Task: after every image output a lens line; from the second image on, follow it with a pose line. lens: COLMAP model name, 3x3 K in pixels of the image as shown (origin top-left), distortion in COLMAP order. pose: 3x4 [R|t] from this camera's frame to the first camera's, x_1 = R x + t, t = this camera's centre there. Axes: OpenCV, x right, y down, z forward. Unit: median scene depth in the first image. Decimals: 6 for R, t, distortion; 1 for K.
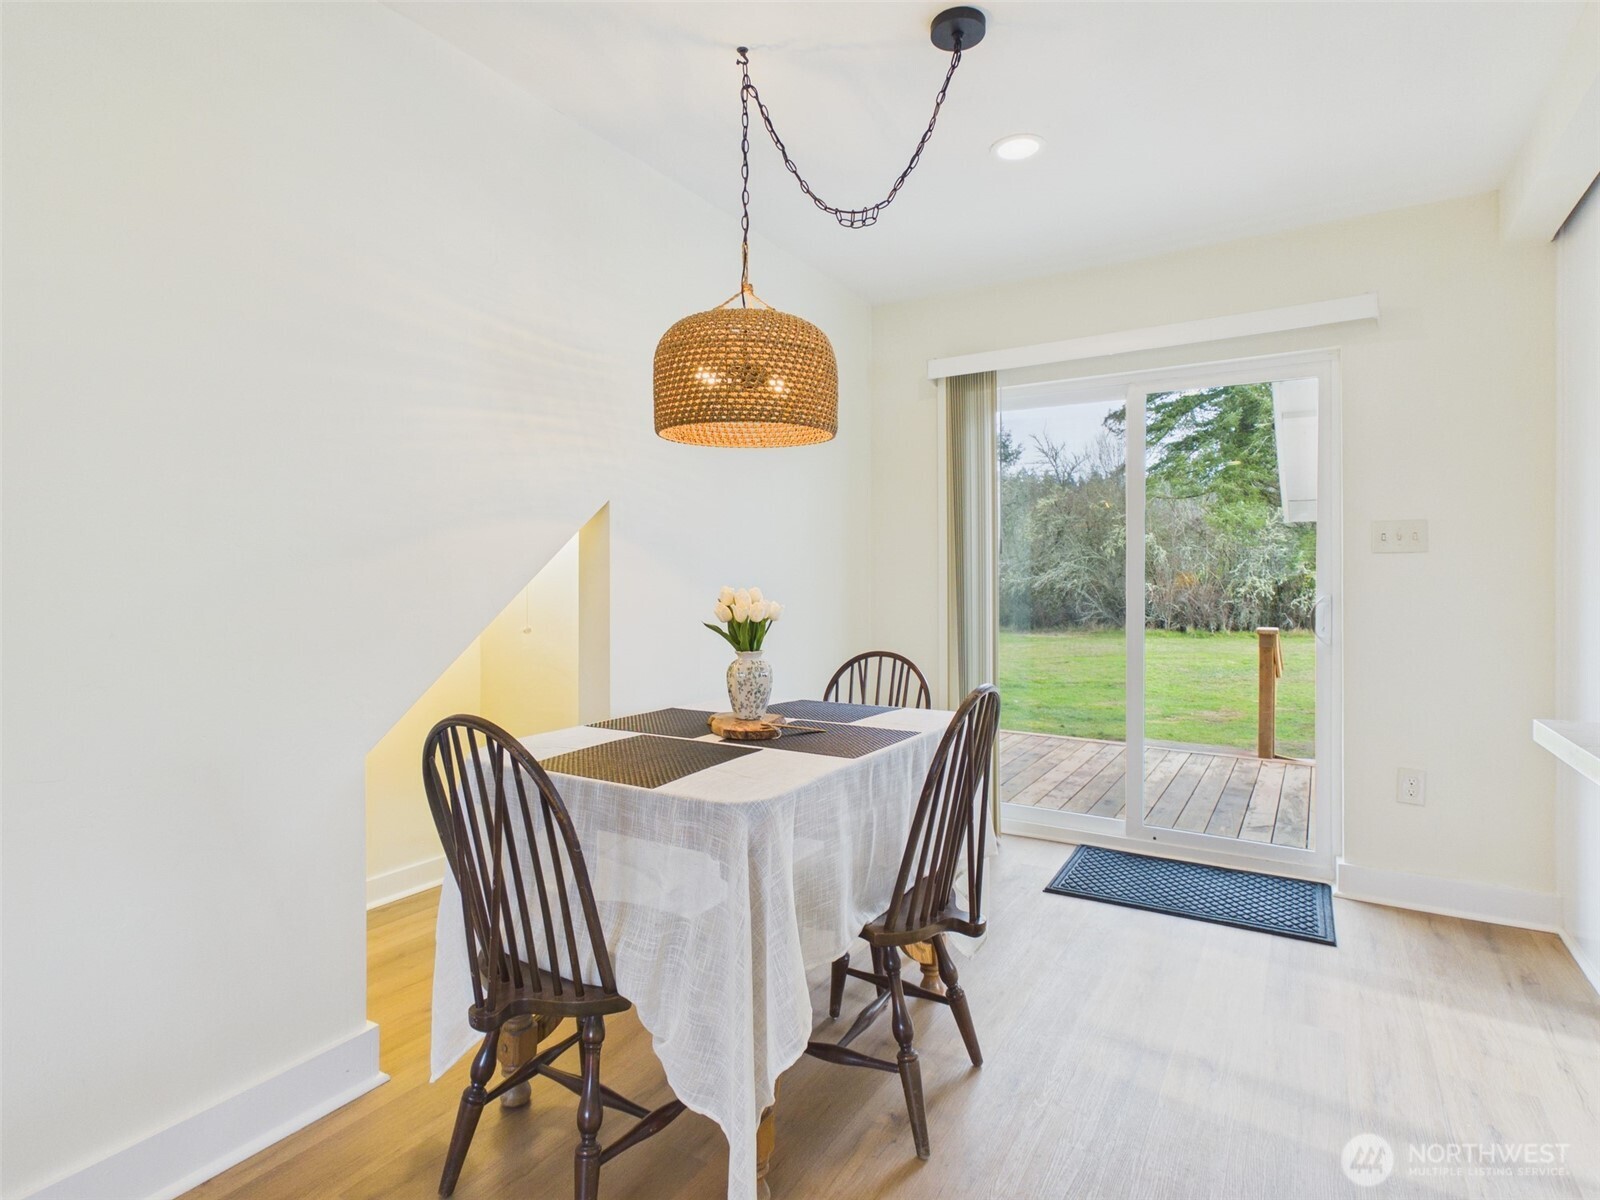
lens RADIAL K [[838.3, 0, 804.8], [0, 838.3, 577.9], [0, 0, 1]] dist [-0.000754, -0.000105]
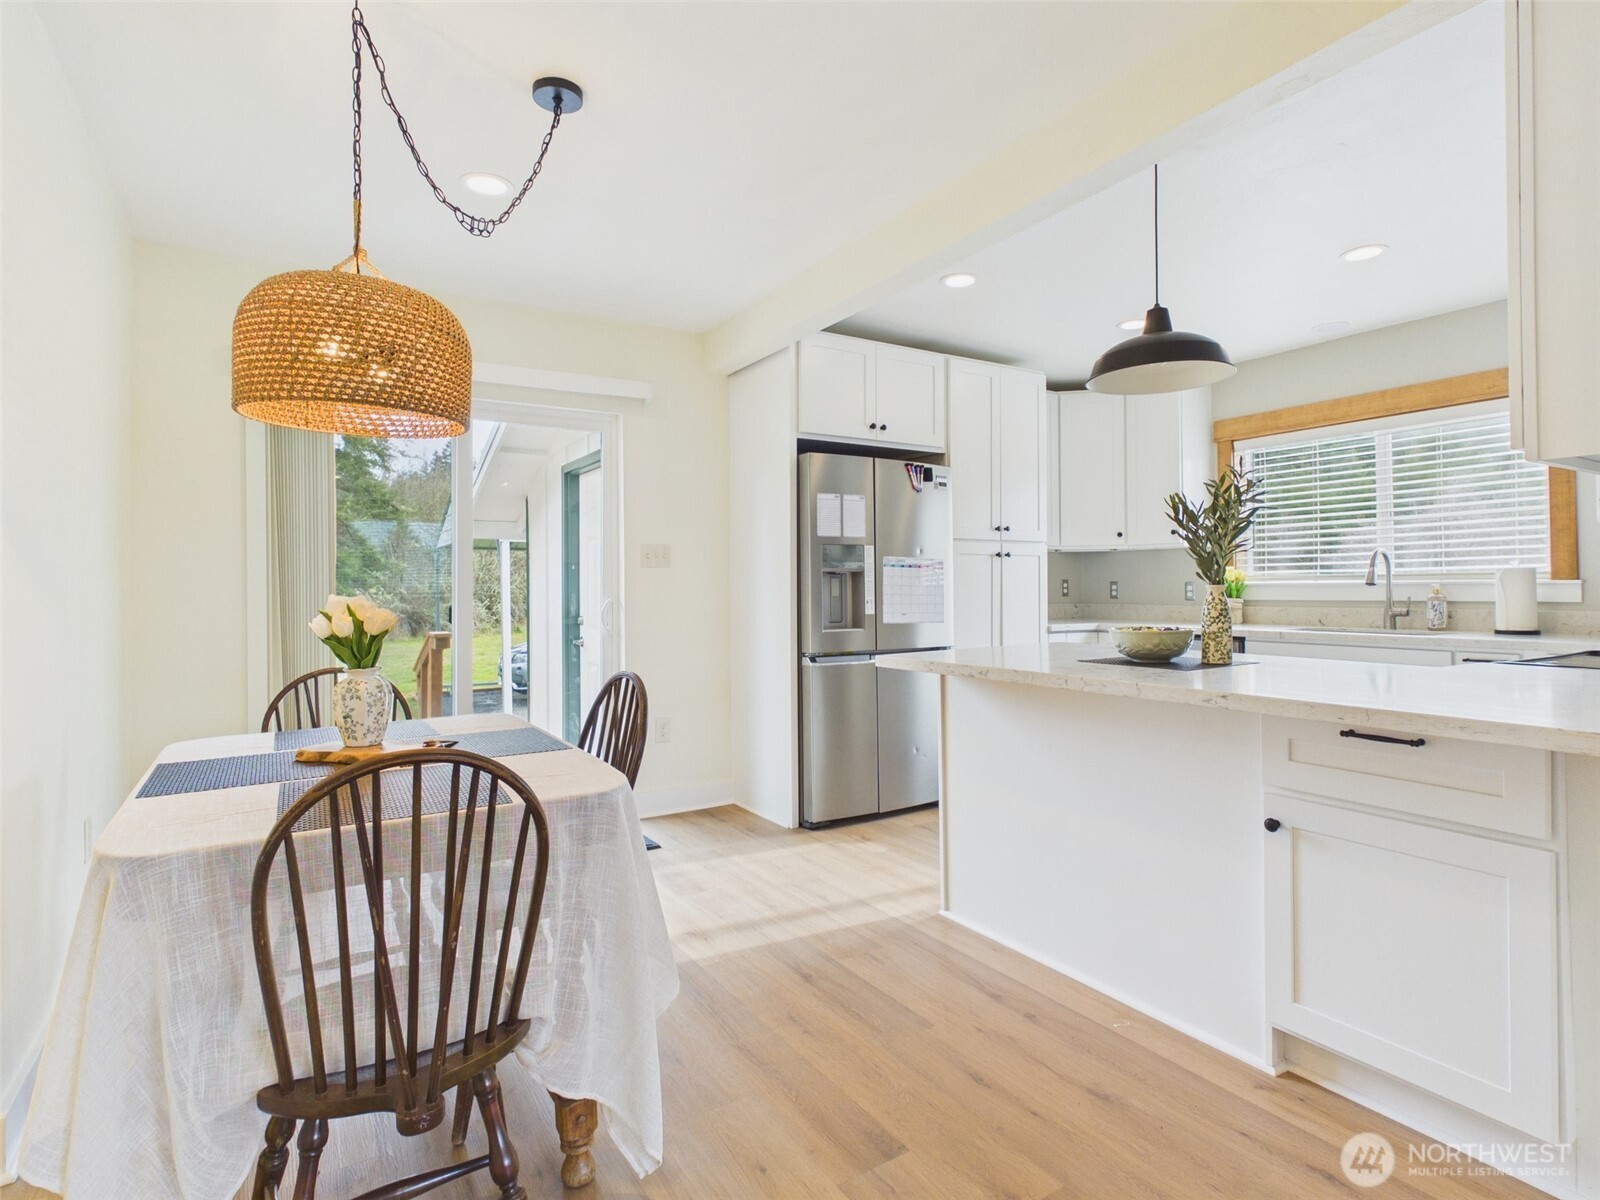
lens RADIAL K [[838.3, 0, 800.9], [0, 838.3, 580.5], [0, 0, 1]] dist [-0.000754, -0.000105]
pose [[0.443684, 0.003525, 0.896176, -0.601044], [0.006957, 0.999949, -0.007378, 0.005864], [-0.896156, 0.009508, 0.443637, 0.190418]]
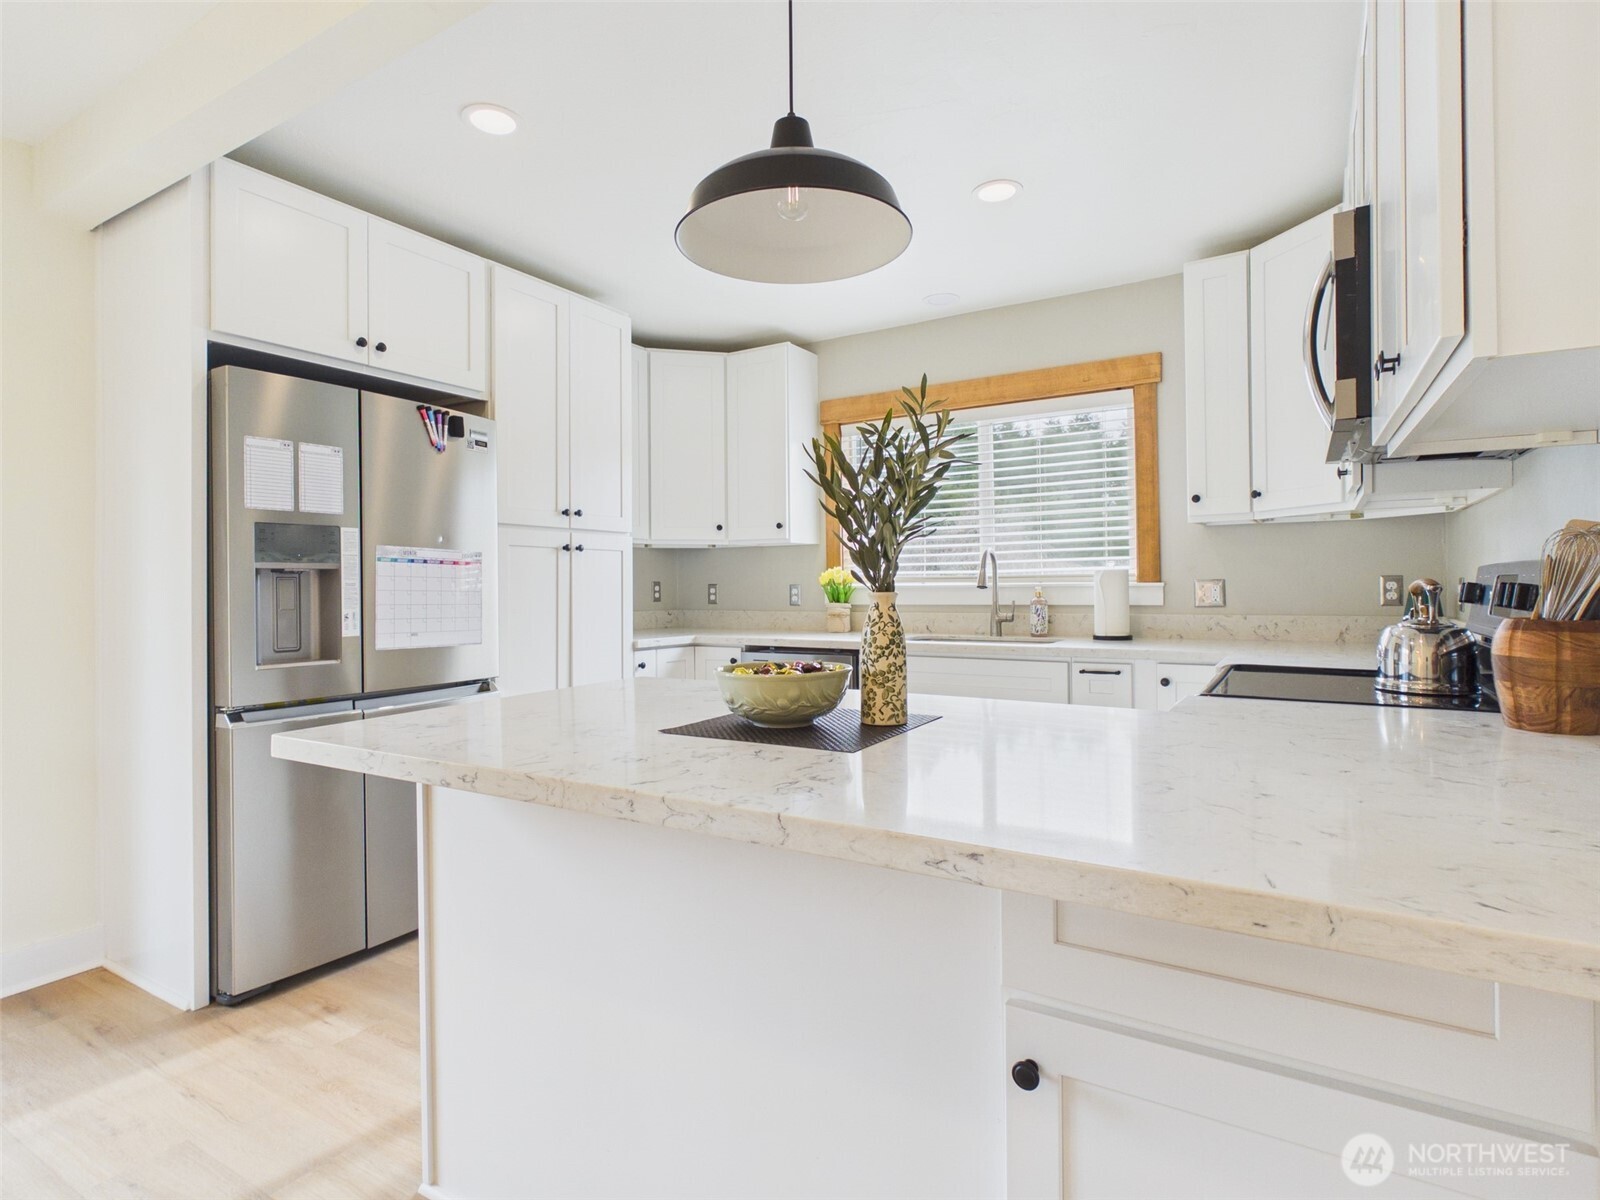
lens RADIAL K [[838.3, 0, 799.0], [0, 838.3, 582.1], [0, 0, 1]] dist [-0.000754, -0.000105]
pose [[-0.005439, 0.003392, 0.999979, -0.062524], [0.008769, 0.999956, -0.003345, 0.001531], [-0.999947, 0.008751, -0.005469, 0.255638]]
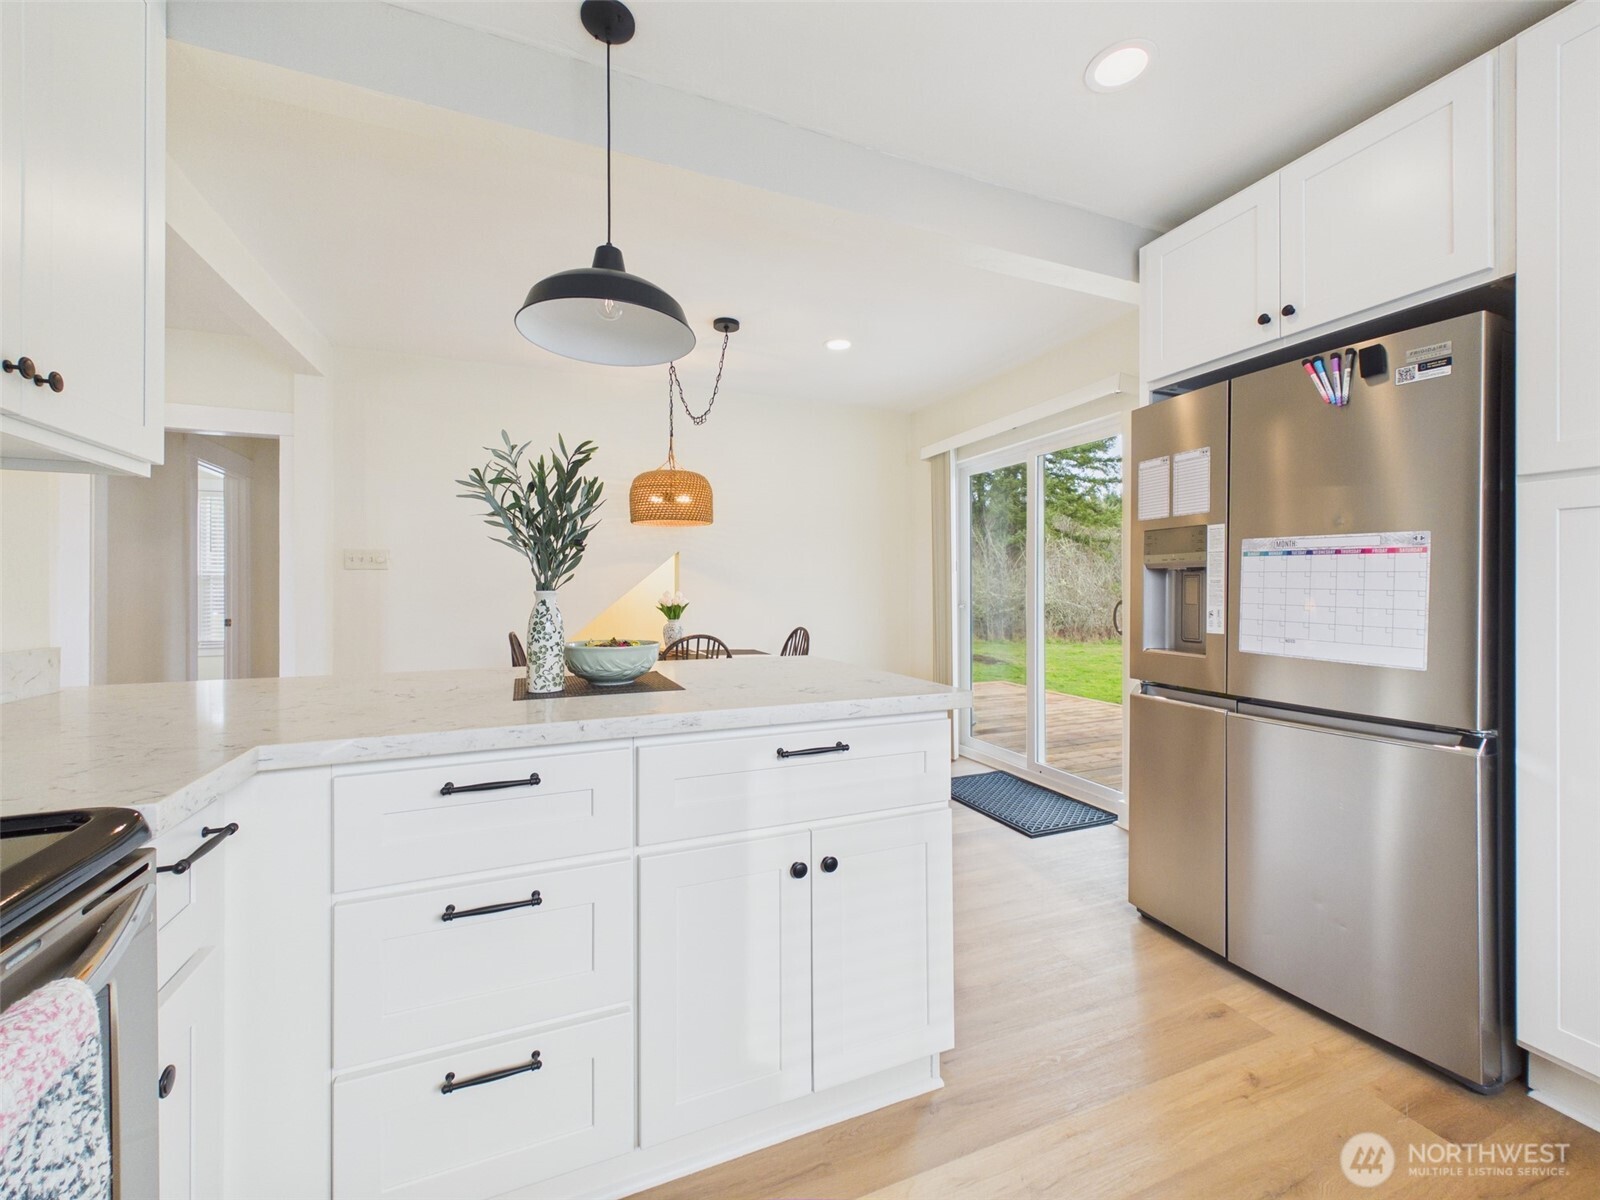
lens RADIAL K [[642.9, 0, 791.0], [0, 642.9, 586.6], [0, 0, 1]] dist [0.001863, -0.000043]
pose [[0.803045, -0.002695, -0.595912, 1.128423], [0.000794, 0.999994, -0.003452, 0.005015], [0.595918, 0.002299, 0.803042, -0.179220]]
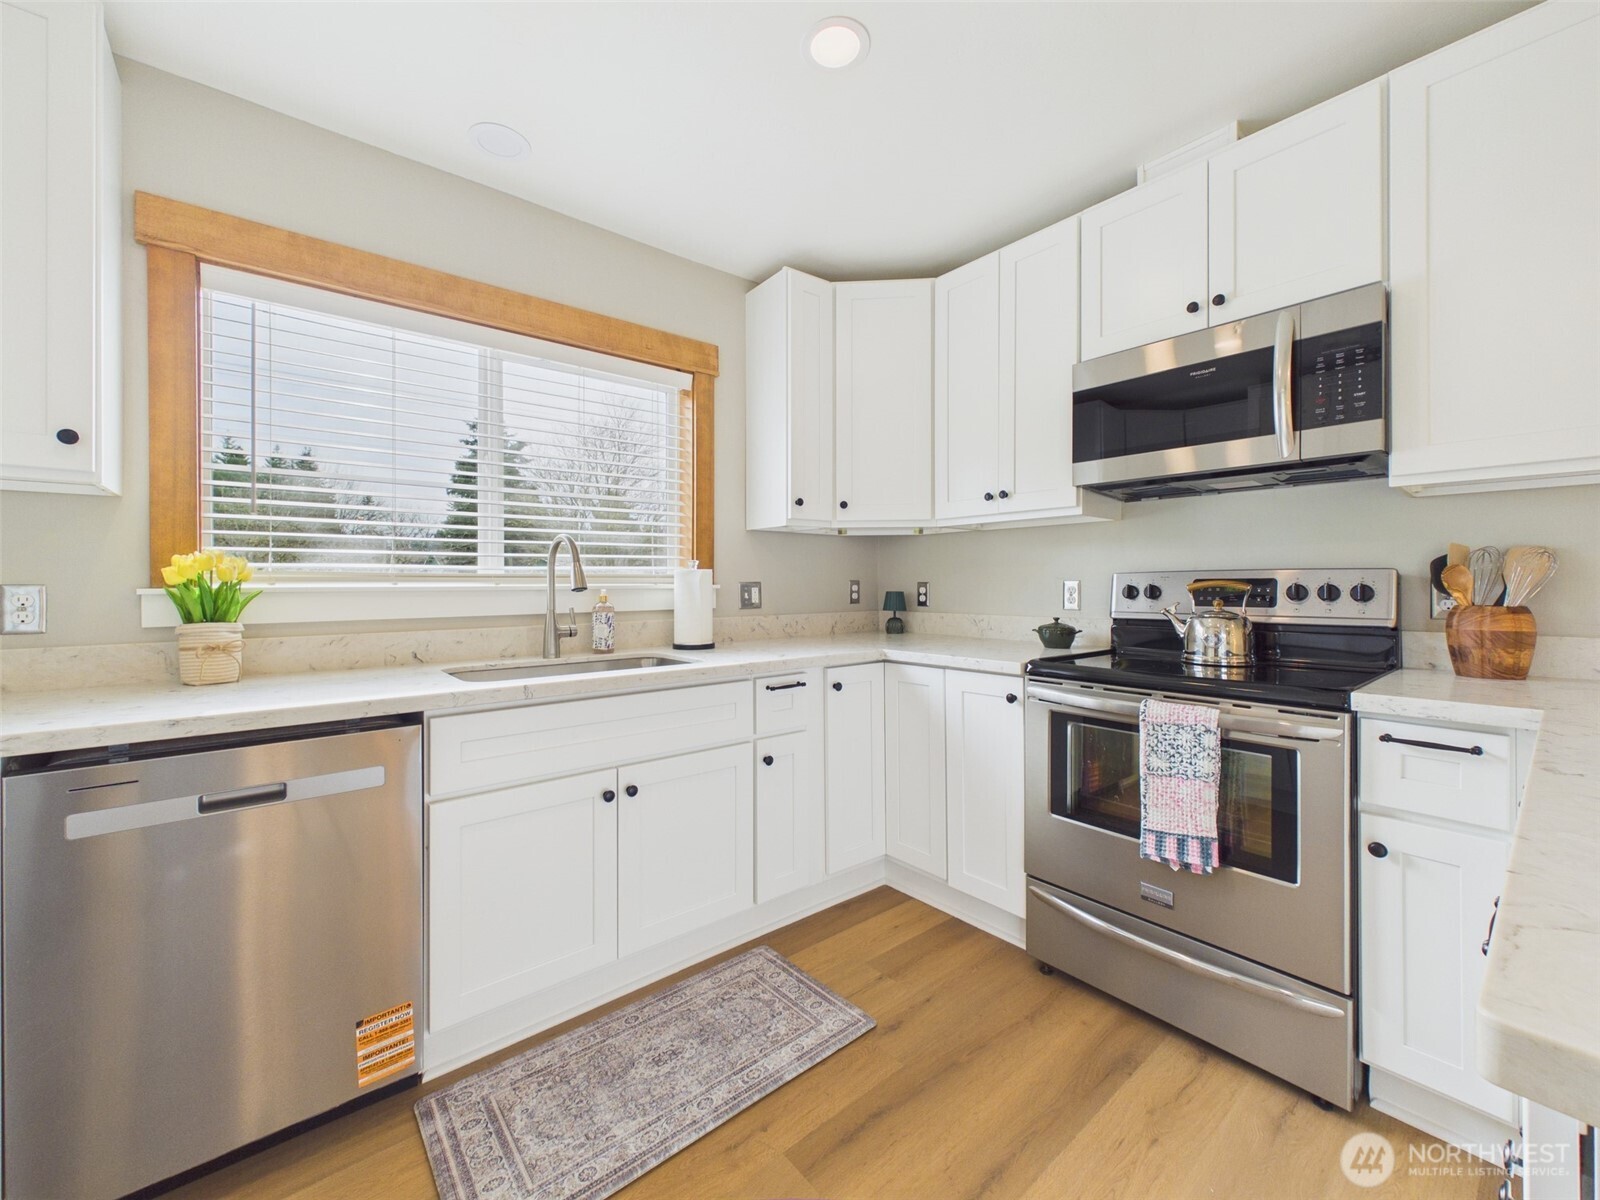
lens RADIAL K [[642.9, 0, 799.9], [0, 642.9, 583.8], [0, 0, 1]] dist [0.001863, -0.000043]
pose [[-0.946691, 0.004557, 0.322110, 0.999119], [0.004032, 0.999989, -0.002298, 0.004677], [-0.322117, -0.000877, -0.946700, 0.623225]]
